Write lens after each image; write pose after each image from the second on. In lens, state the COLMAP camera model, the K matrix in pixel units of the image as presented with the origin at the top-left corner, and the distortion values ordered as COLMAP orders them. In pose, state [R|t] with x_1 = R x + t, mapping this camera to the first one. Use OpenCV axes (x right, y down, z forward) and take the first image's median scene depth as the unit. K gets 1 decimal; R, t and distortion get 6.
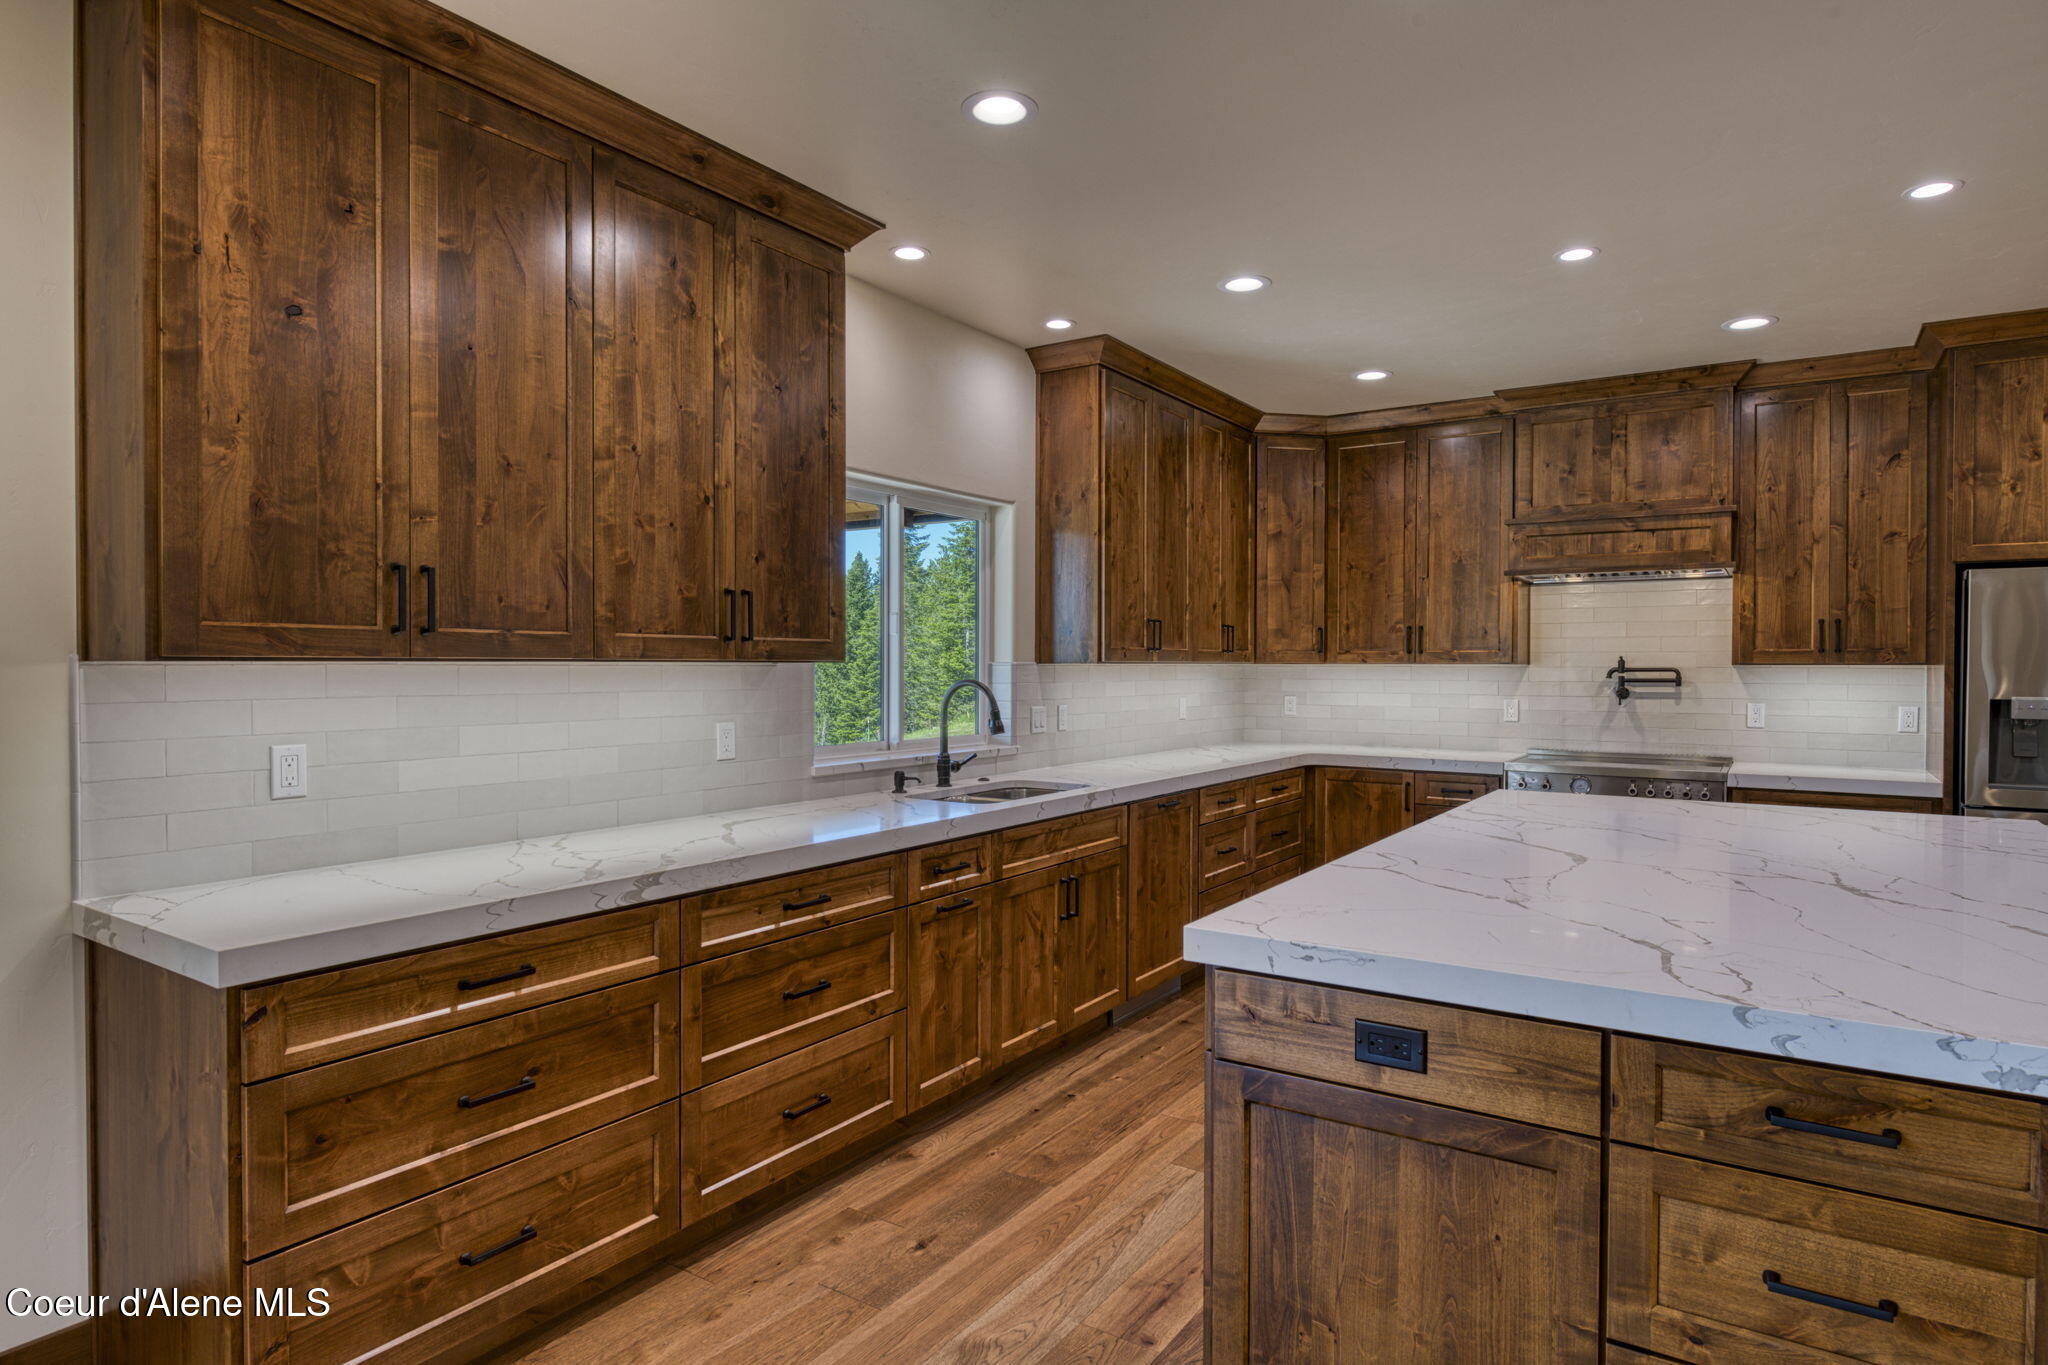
lens RADIAL K [[1130.8, 0, 1030.6], [0, 1130.8, 681.0], [0, 0, 1]] dist [-0.002643, -0.002848]
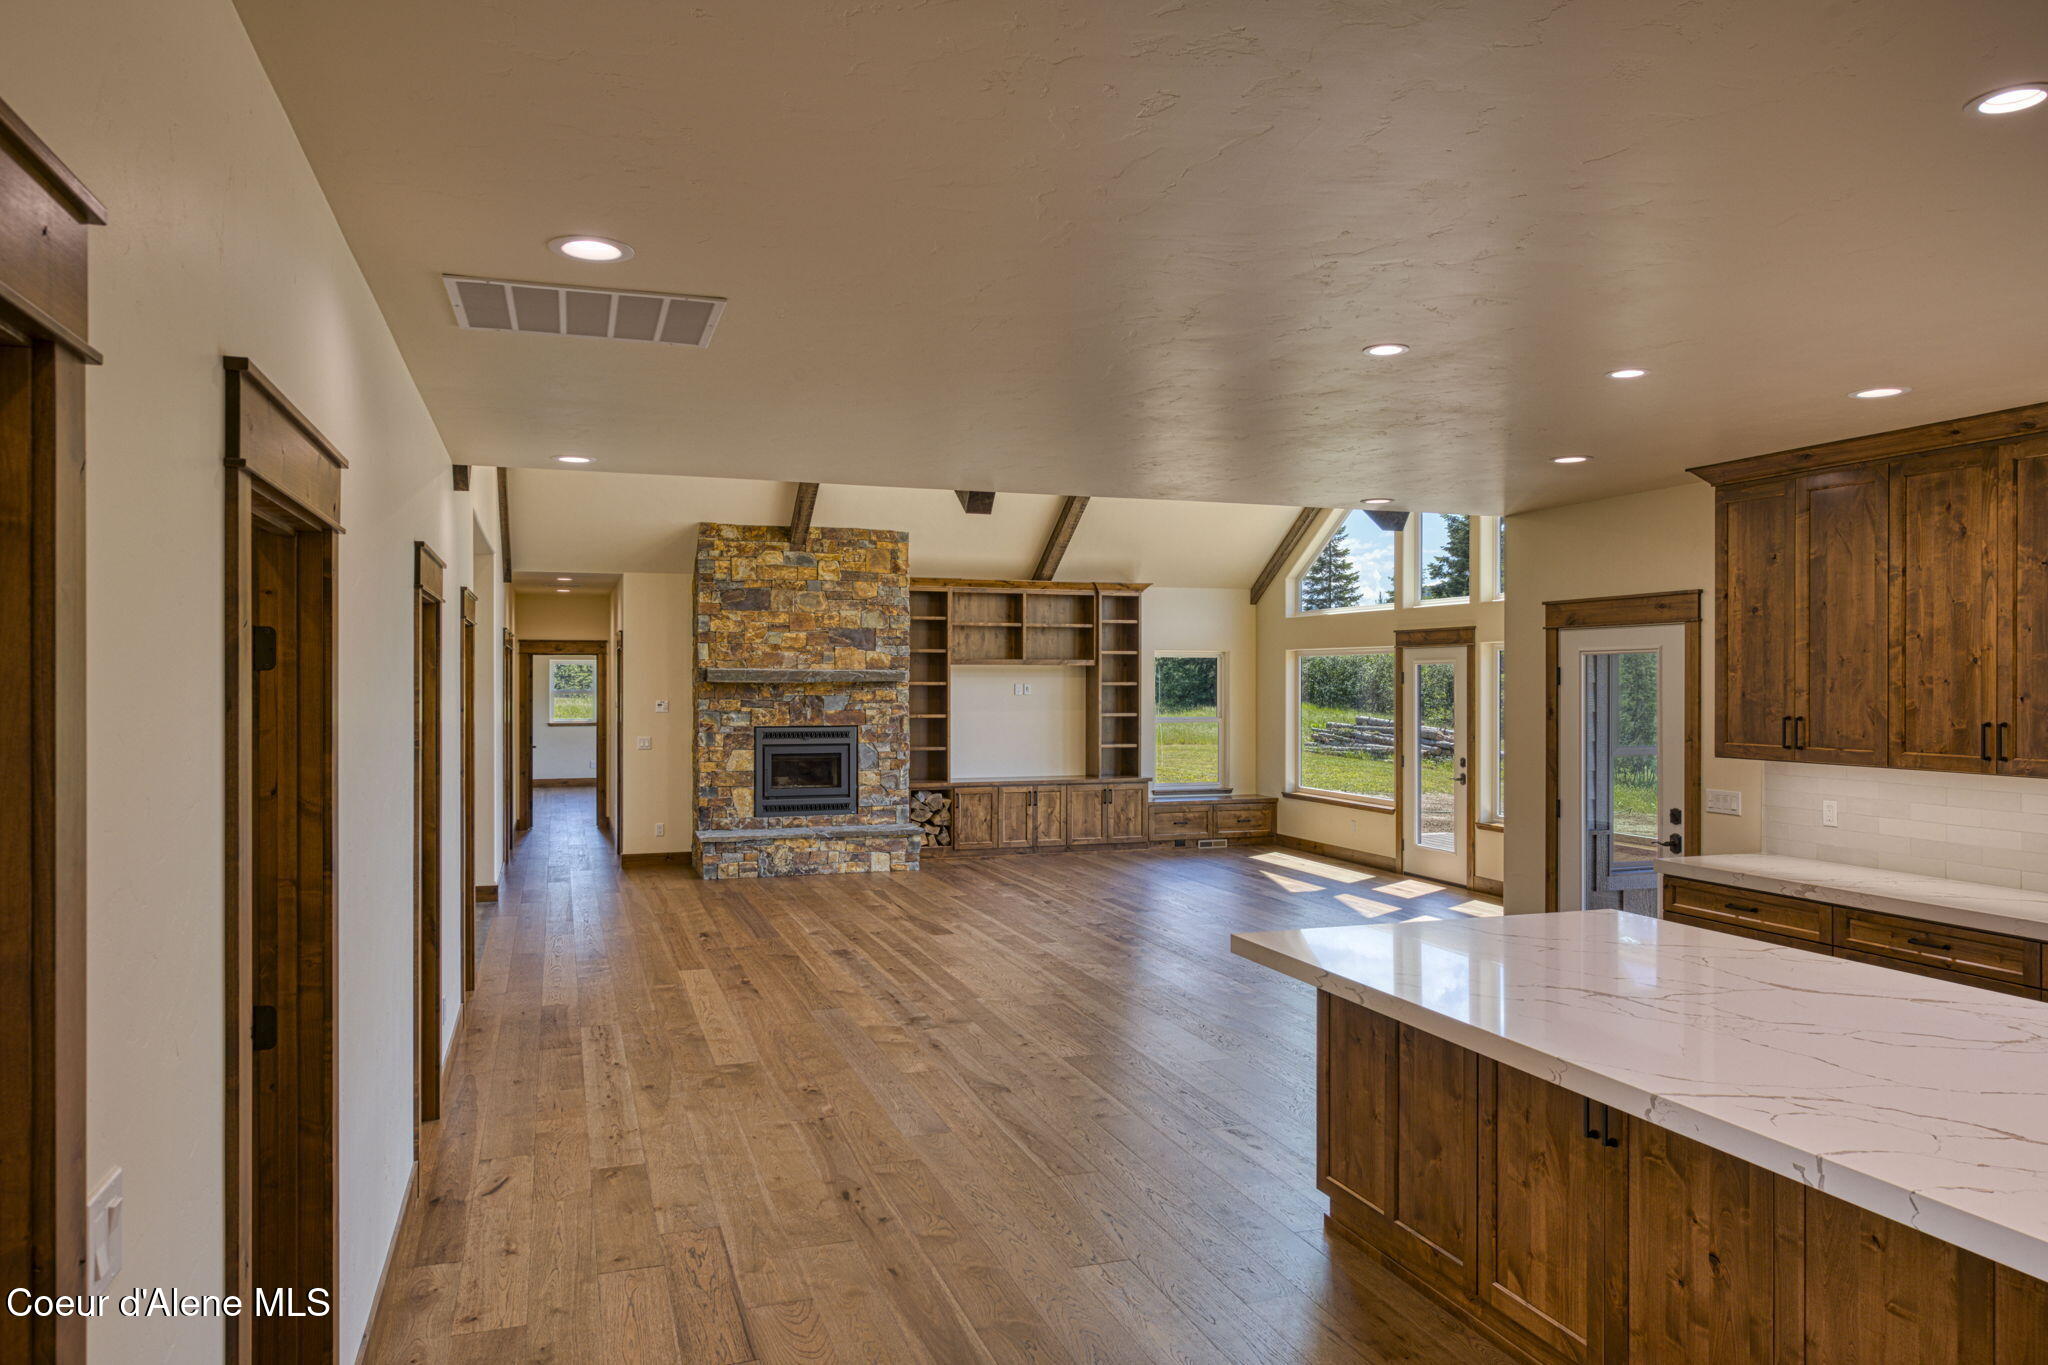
lens RADIAL K [[1354.3, 0, 1027.6], [0, 1354.3, 683.6], [0, 0, 1]] dist [-0.002934, 0.001464]
pose [[-0.604577, -0.002096, -0.796544, 1.437192], [-0.014241, 0.999865, 0.008178, -0.102513], [0.796419, 0.016288, -0.604526, 0.864469]]
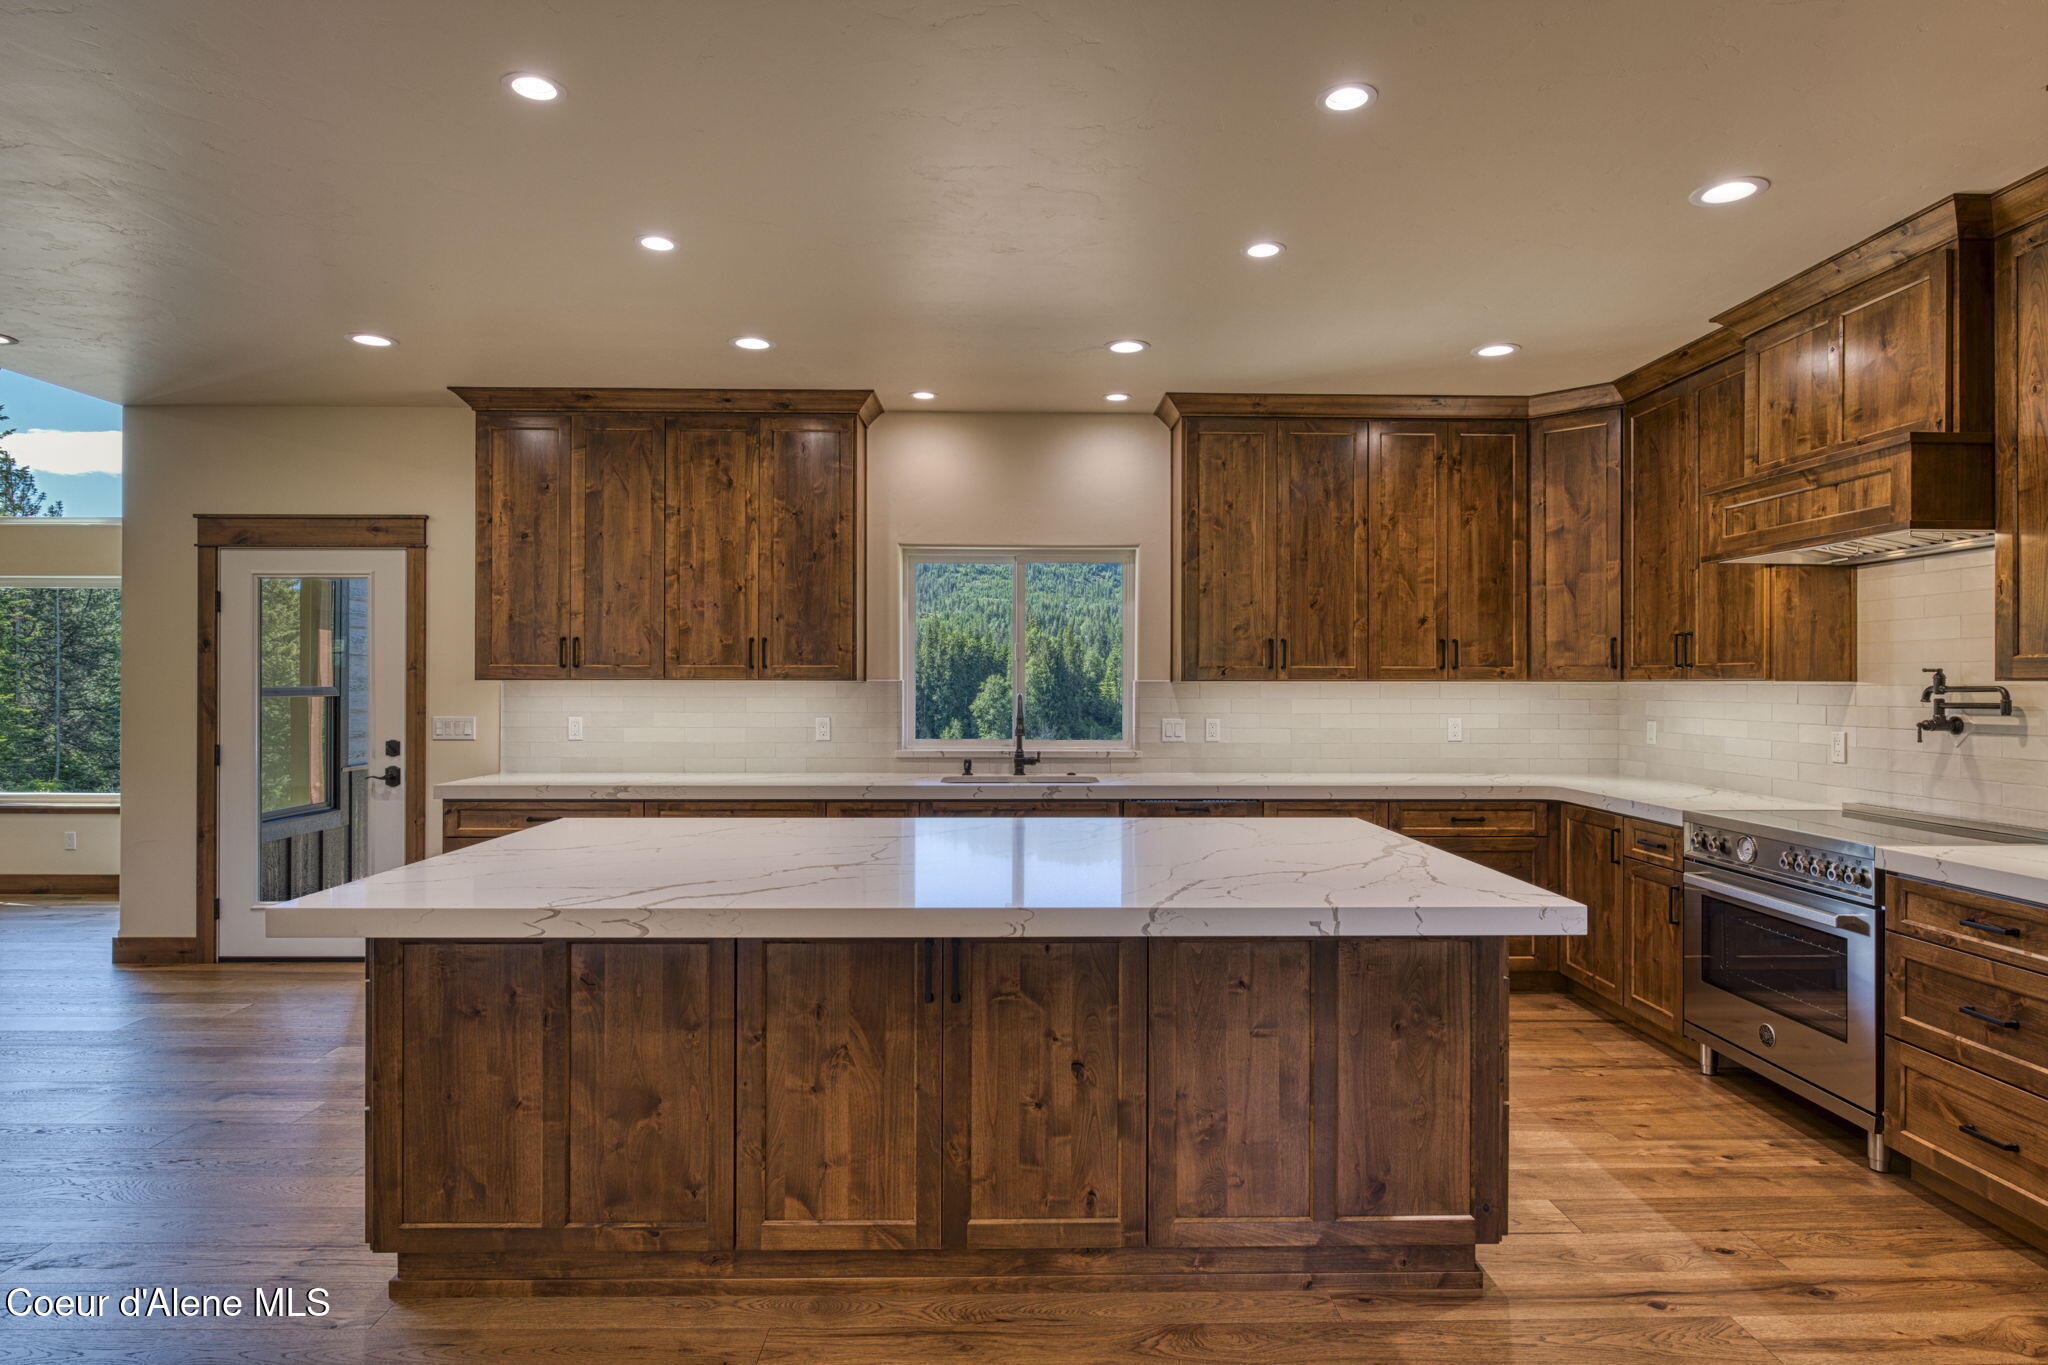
lens RADIAL K [[1130.8, 0, 1032.5], [0, 1130.8, 681.1], [0, 0, 1]] dist [-0.002643, -0.002848]
pose [[0.571229, -0.002585, -0.820787, 1.136593], [-0.012608, 0.999849, -0.011923, -0.000137], [0.820694, 0.017159, 0.571110, 0.296347]]
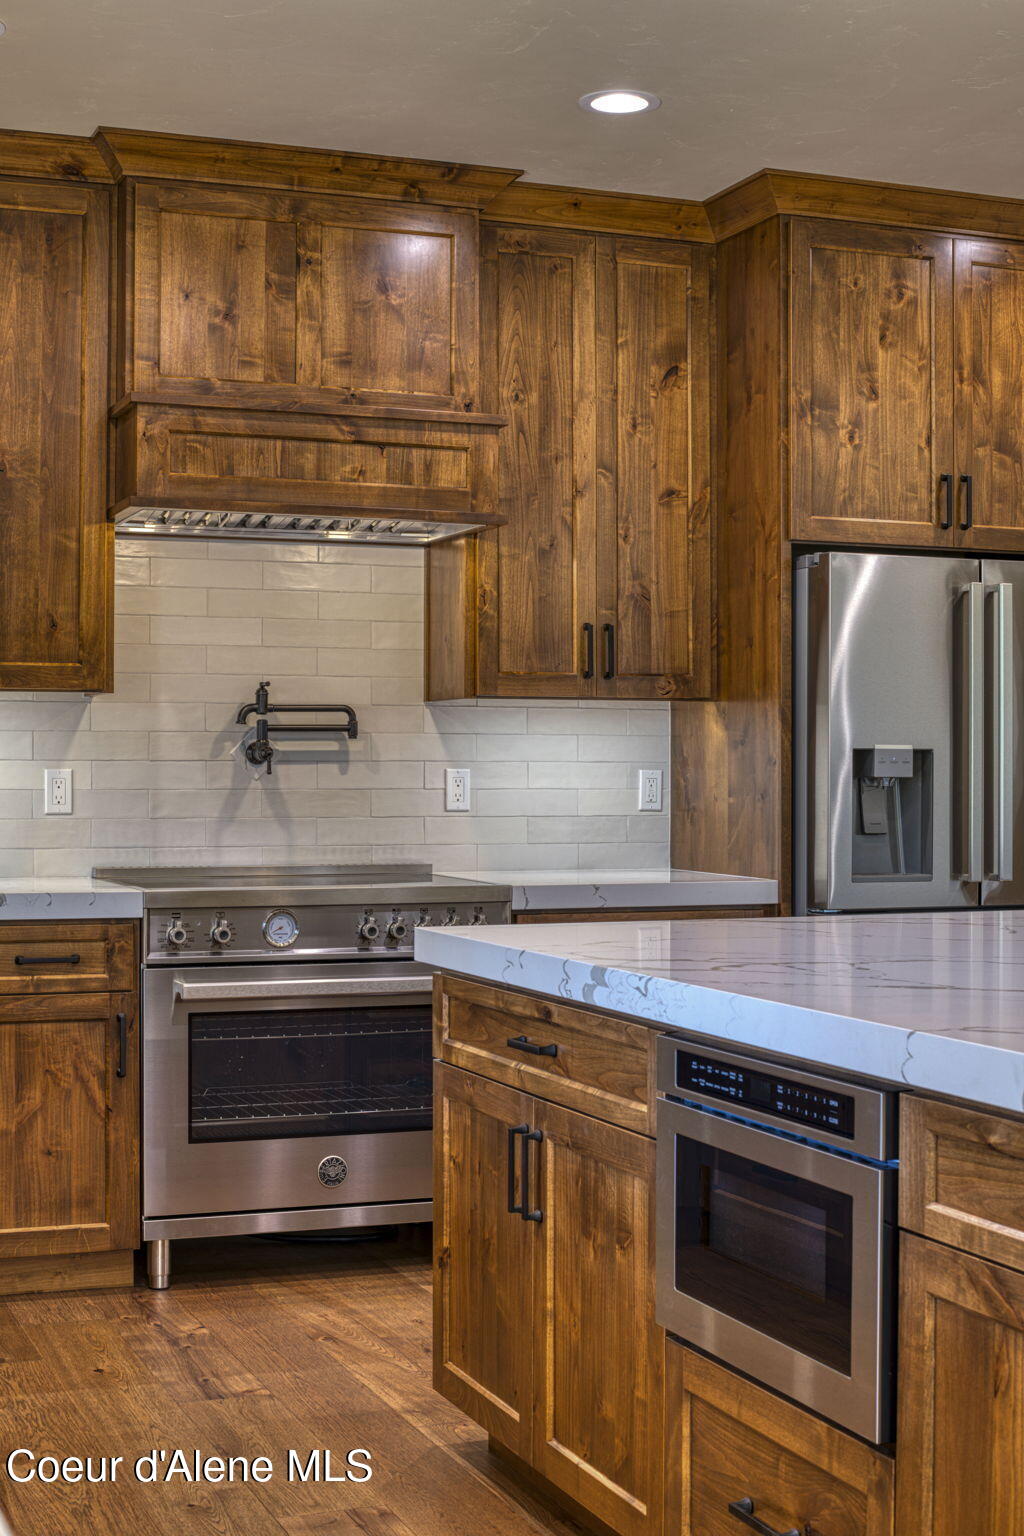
lens RADIAL K [[2229.9, 0, 507.8], [0, 2229.9, 767.4], [0, 0, 1]] dist [-0.103867, 0.000000]
pose [[0.573054, -0.001365, 0.819516, -0.388554], [0.010544, 0.999928, -0.005708, 0.037127], [-0.819450, 0.011912, 0.573027, 0.470575]]
